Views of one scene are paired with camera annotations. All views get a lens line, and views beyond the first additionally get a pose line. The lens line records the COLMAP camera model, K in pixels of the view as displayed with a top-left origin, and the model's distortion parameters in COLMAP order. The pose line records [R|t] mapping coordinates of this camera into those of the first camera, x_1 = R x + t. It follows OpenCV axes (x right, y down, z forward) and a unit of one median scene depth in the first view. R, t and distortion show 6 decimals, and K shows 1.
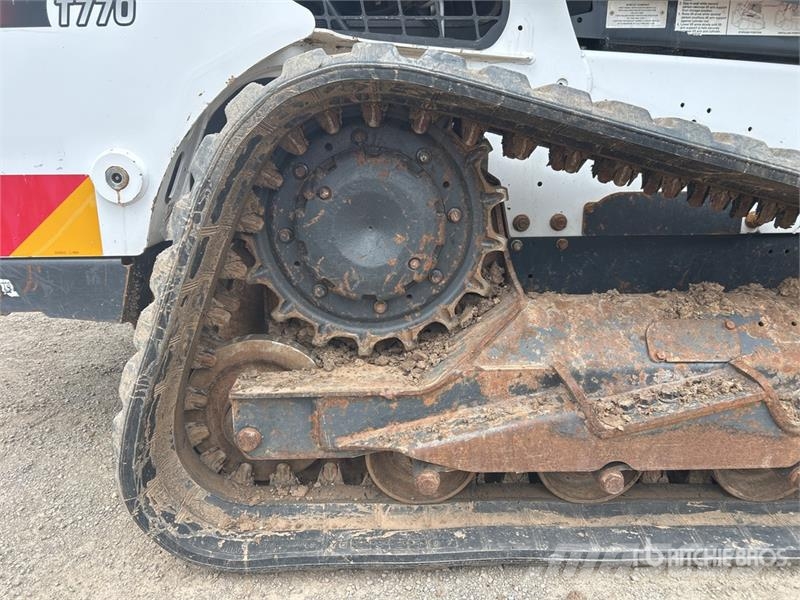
lens RADIAL K [[603.3, 0, 389.4], [0, 603.3, 304.0], [0, 0, 1]] dist [0.065377, -0.076662]
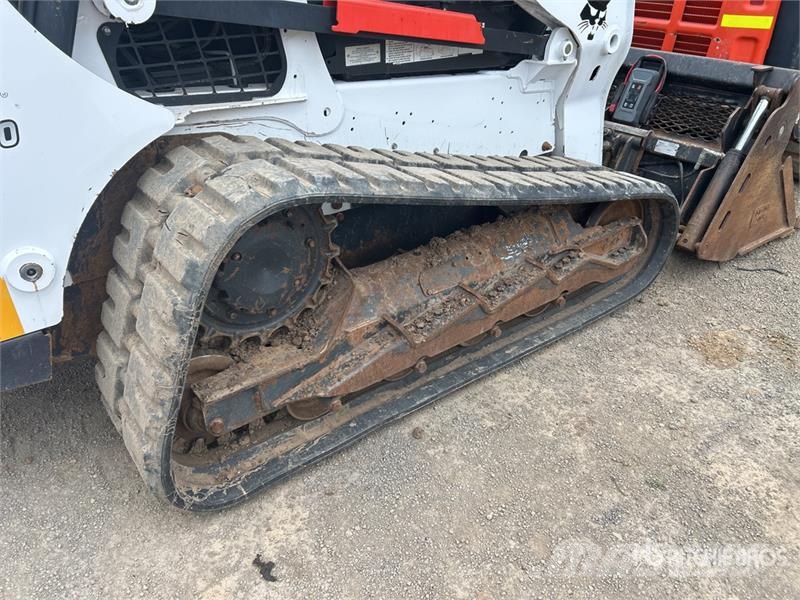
lens RADIAL K [[603.3, 0, 405.7], [0, 603.3, 303.9], [0, 0, 1]] dist [0.065377, -0.076662]
pose [[0.808543, -0.296549, 0.508248, -0.525593], [0.147028, 0.938142, 0.313483, -0.450557], [-0.569772, -0.178738, 0.802130, -0.393971]]
